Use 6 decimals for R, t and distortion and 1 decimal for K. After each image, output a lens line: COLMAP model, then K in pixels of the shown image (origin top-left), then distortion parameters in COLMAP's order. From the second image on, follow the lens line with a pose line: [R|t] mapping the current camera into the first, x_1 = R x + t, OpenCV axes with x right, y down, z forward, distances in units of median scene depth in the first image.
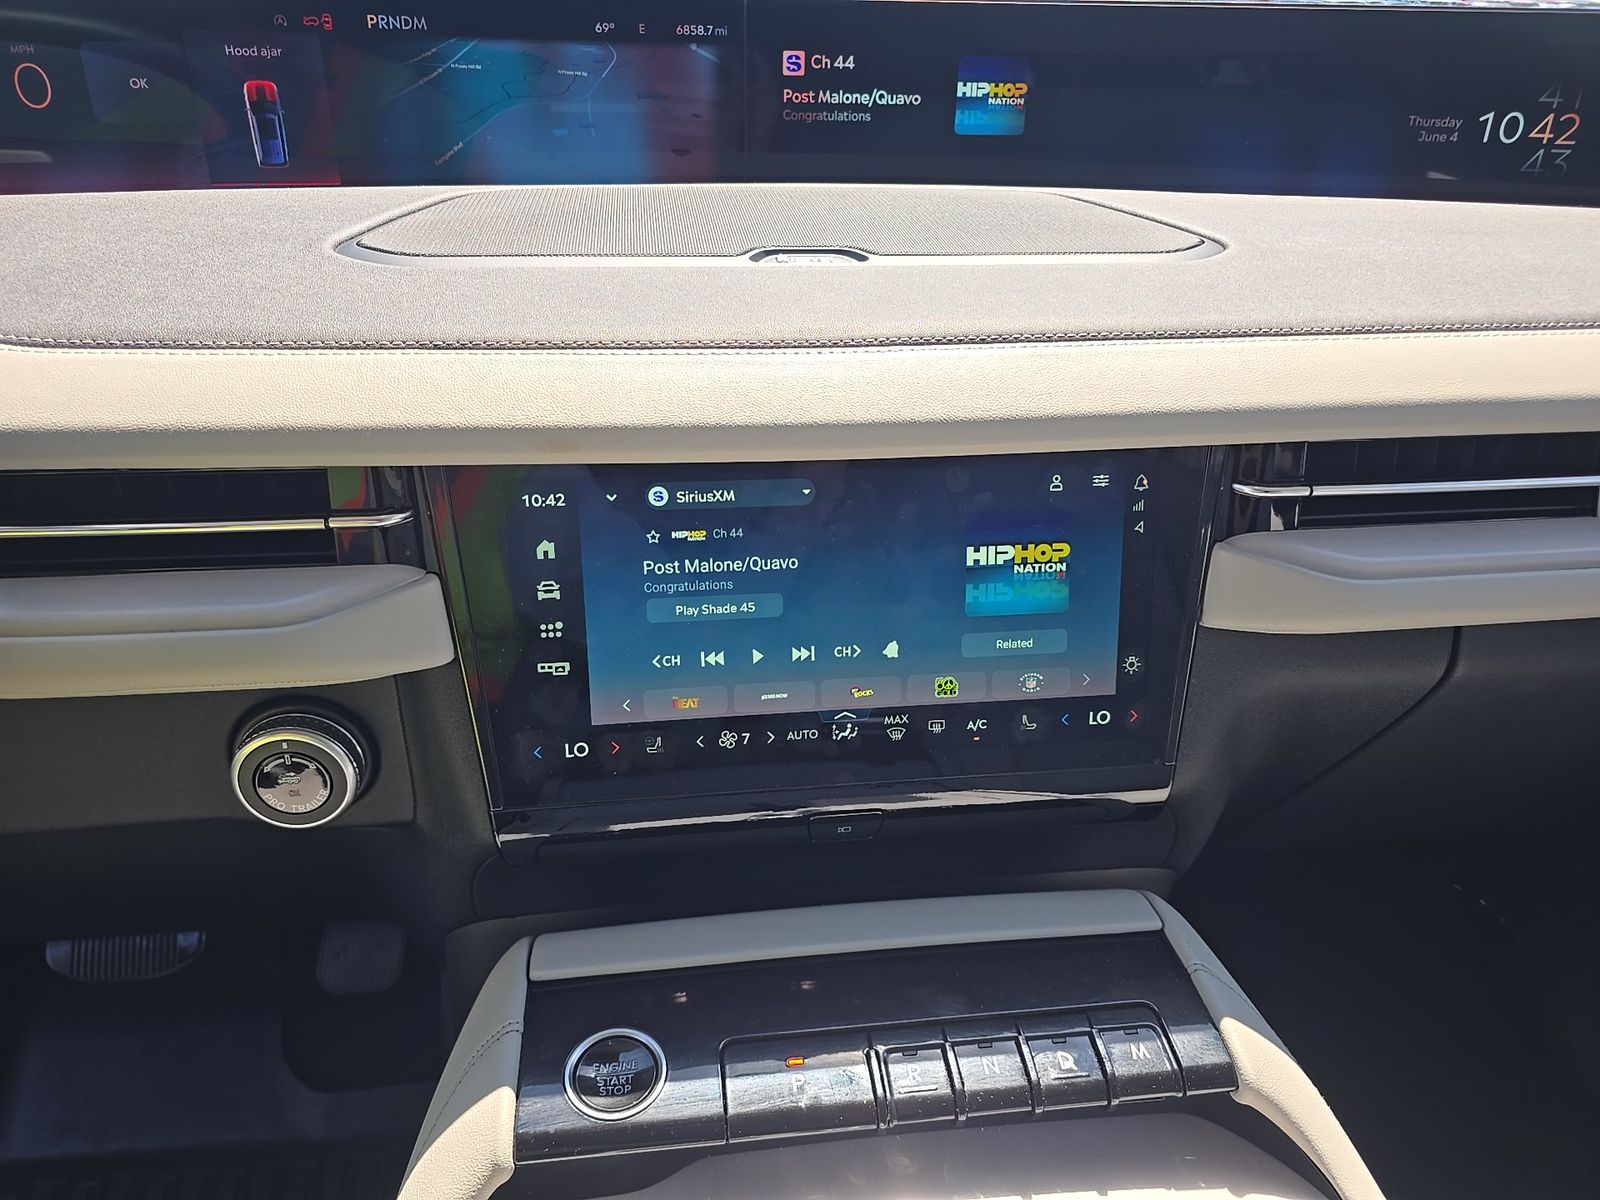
lens RADIAL K [[1058.4, 0, 803.5], [0, 1058.4, 596.4], [0, 0, 1]] dist [0.030646, -0.027559]
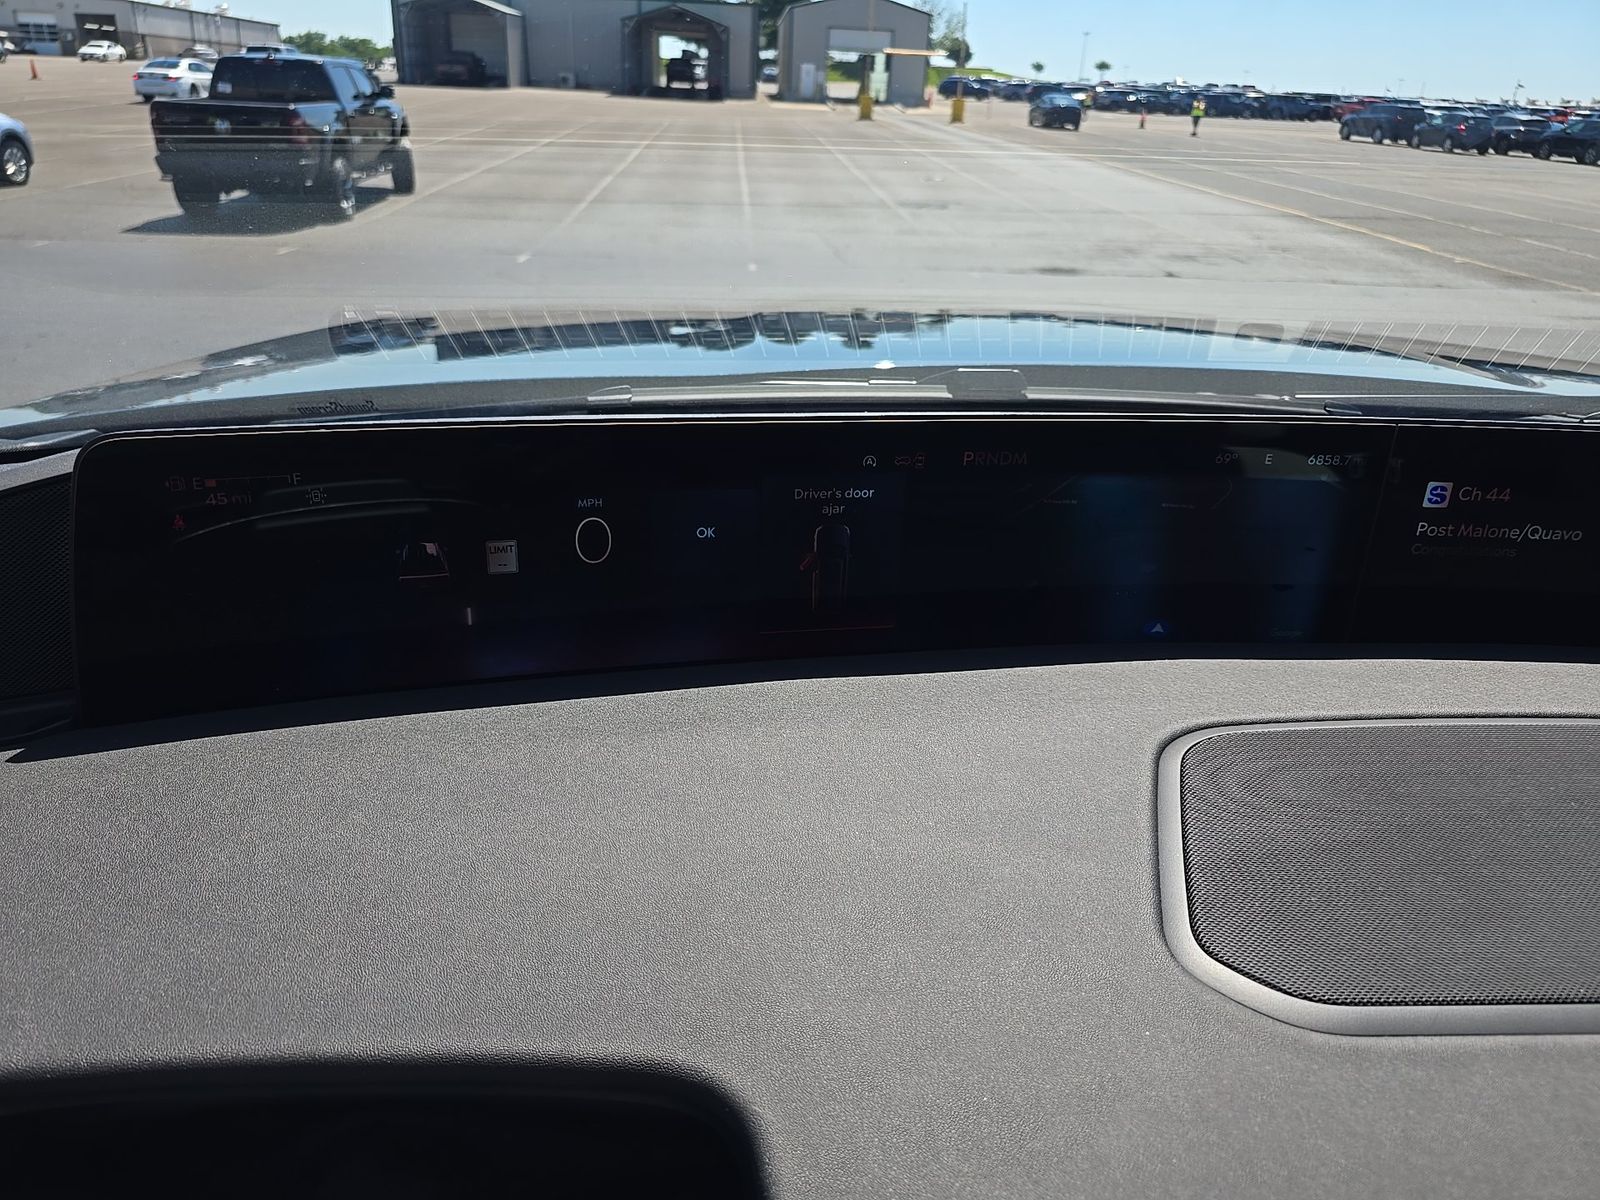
lens RADIAL K [[1058.4, 0, 797.2], [0, 1058.4, 605.5], [0, 0, 1]] dist [0.030646, -0.027559]
pose [[0.996940, 0.051559, -0.058762, -0.736159], [-0.054944, 0.996831, -0.057519, -0.560242], [0.055610, 0.060571, 0.996614, 0.260114]]
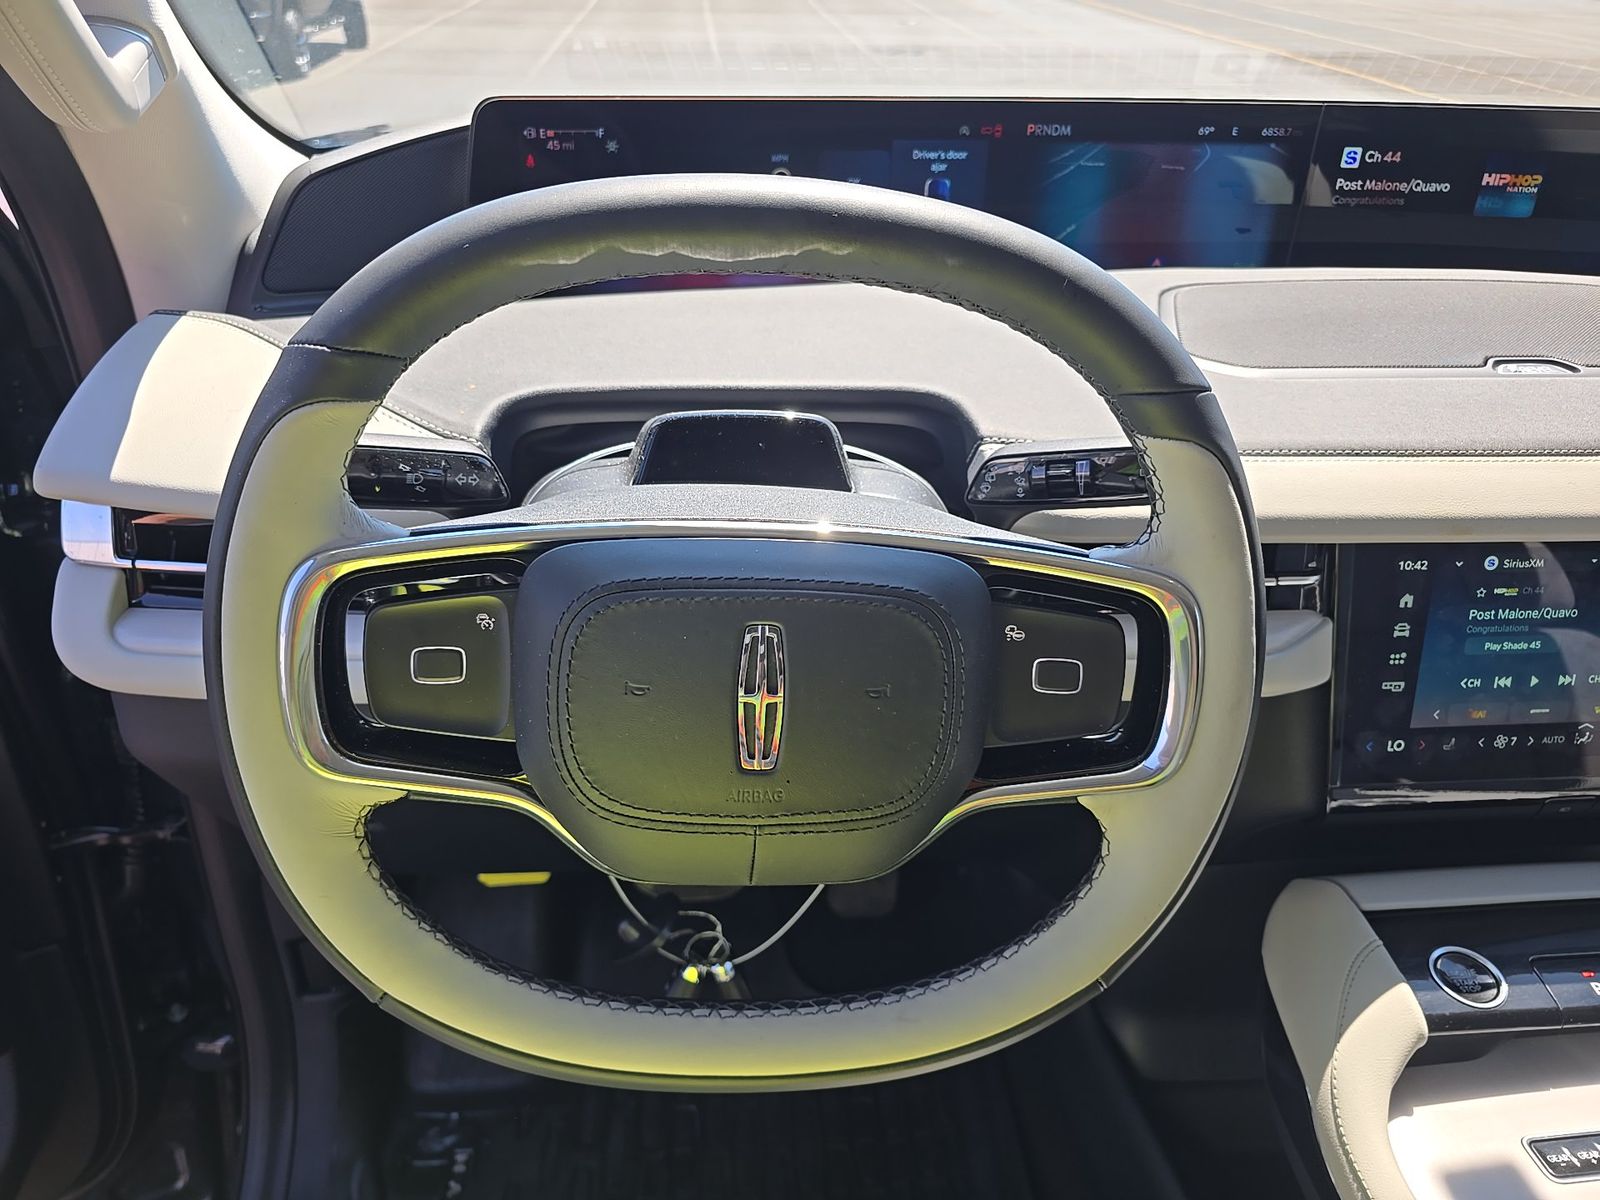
lens RADIAL K [[1058.4, 0, 796.4], [0, 1058.4, 603.9], [0, 0, 1]] dist [0.030646, -0.027559]
pose [[0.999009, 0.028907, -0.033838, -0.934502], [-0.027056, 0.998178, 0.053927, -0.088360], [0.035335, -0.052958, 0.997971, -0.376153]]
